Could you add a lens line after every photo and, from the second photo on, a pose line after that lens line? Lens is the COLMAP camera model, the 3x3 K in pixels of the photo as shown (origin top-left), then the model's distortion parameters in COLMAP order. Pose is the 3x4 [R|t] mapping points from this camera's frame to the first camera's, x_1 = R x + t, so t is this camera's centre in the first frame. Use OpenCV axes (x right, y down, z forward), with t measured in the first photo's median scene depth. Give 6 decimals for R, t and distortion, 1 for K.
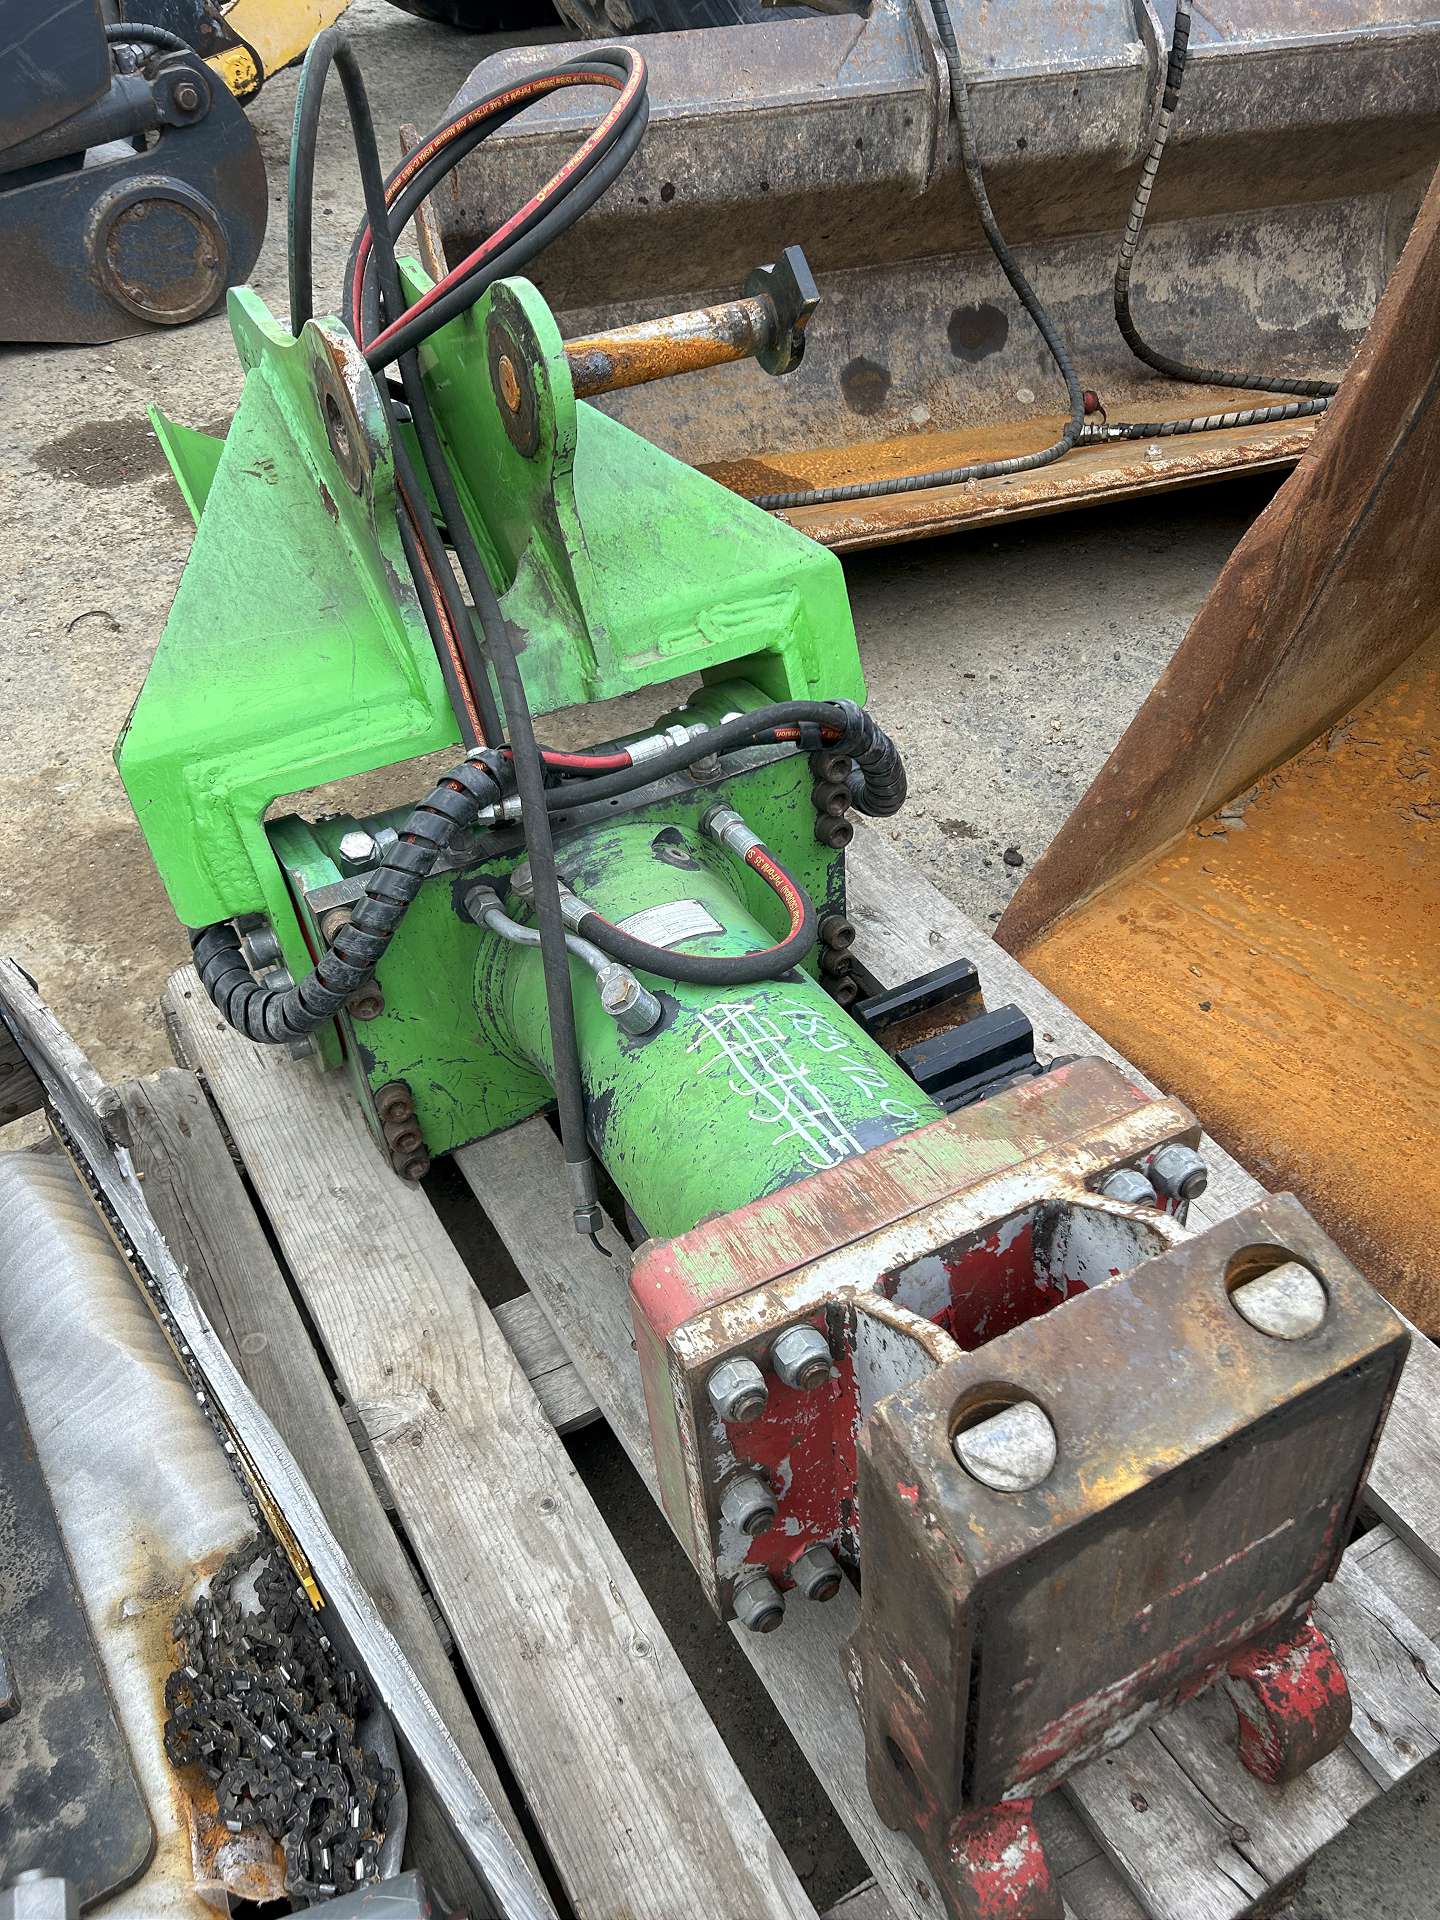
lens RADIAL K [[1439.3, 0, 733.5], [0, 1439.3, 954.8], [0, 0, 1]] dist [0.003835, -0.026570]
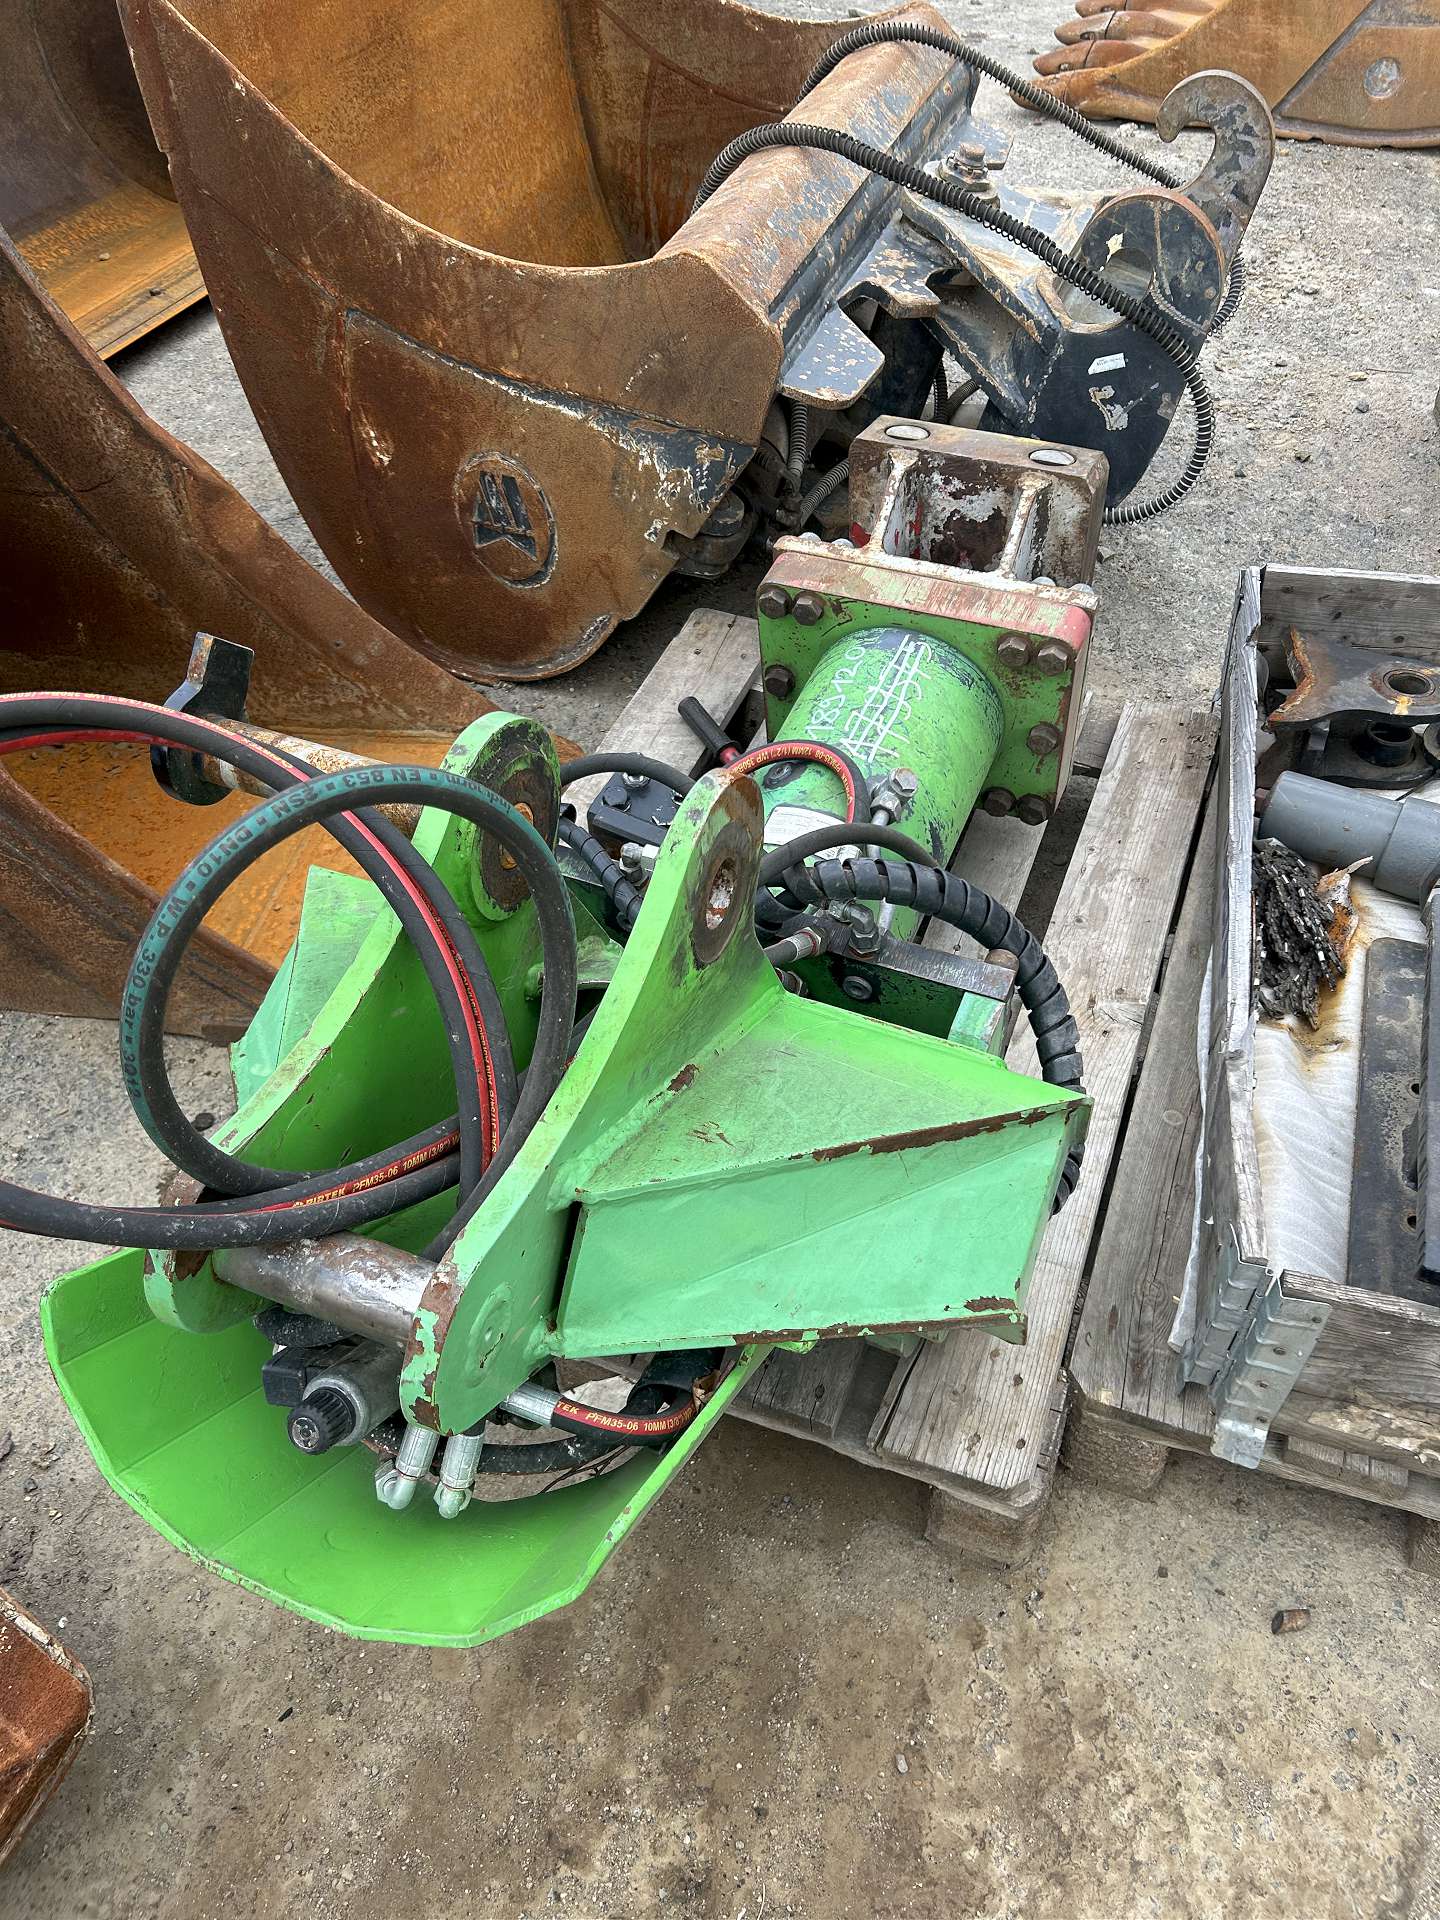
lens RADIAL K [[1439.3, 0, 721.5], [0, 1439.3, 970.0], [0, 0, 1]] dist [0.003835, -0.026570]
pose [[-0.612987, -0.547596, 0.569549, -0.835163], [0.572758, 0.188567, 0.797741, -1.105424], [-0.544238, 0.815218, 0.198051, 0.981360]]
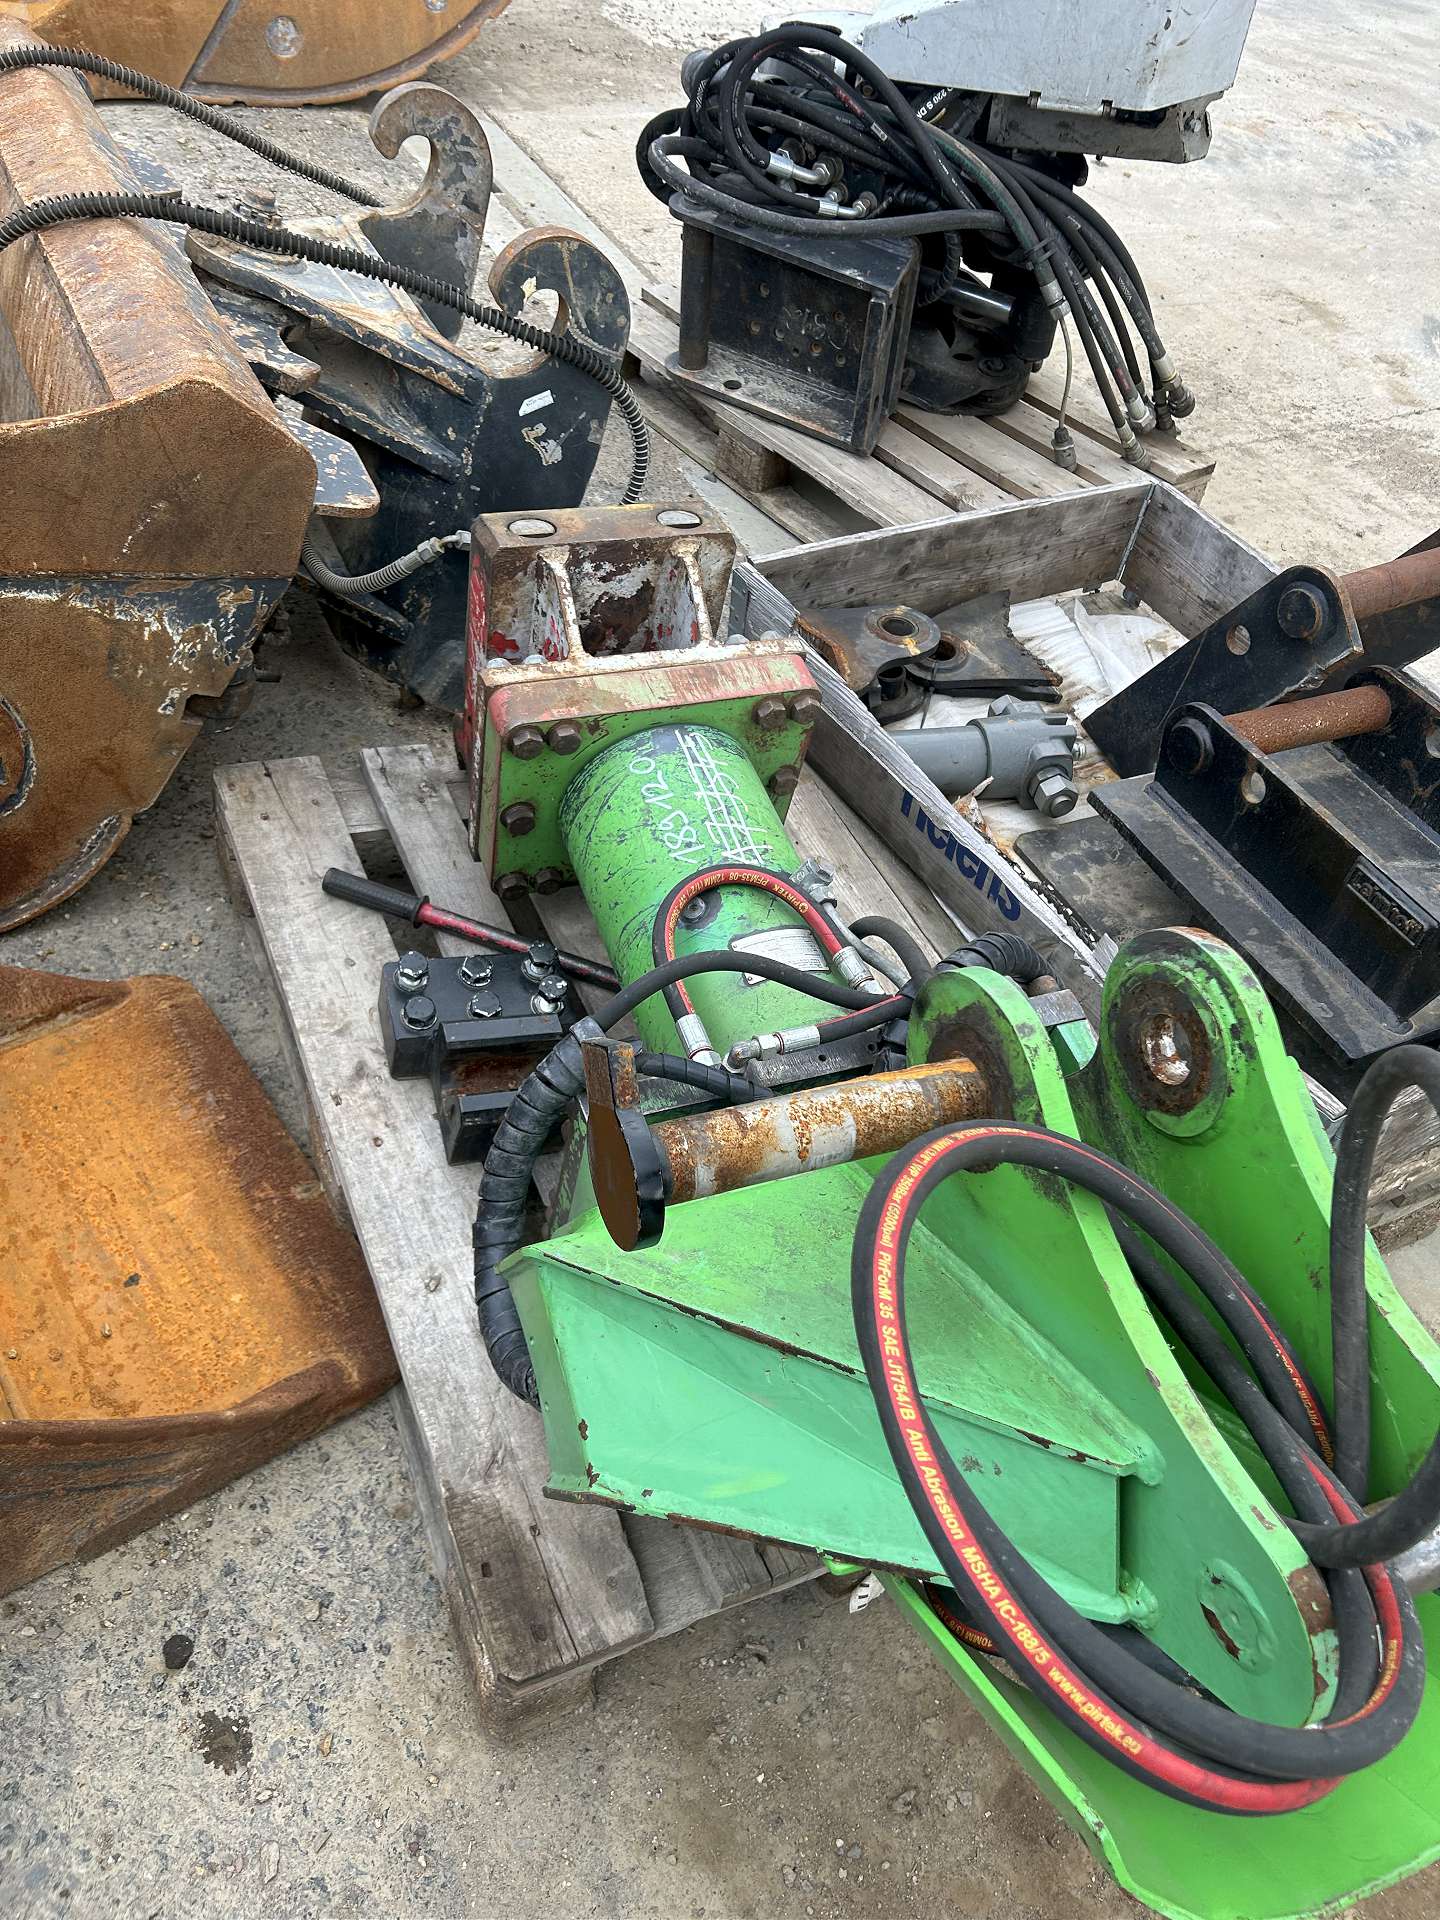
lens RADIAL K [[1439.3, 0, 721.1], [0, 1439.3, 961.0], [0, 0, 1]] dist [0.003835, -0.026570]
pose [[-0.984406, -0.174807, -0.019704, 0.024739], [-0.022638, 0.014801, 0.999634, -1.326712], [-0.174451, 0.984492, -0.018528, 1.137423]]
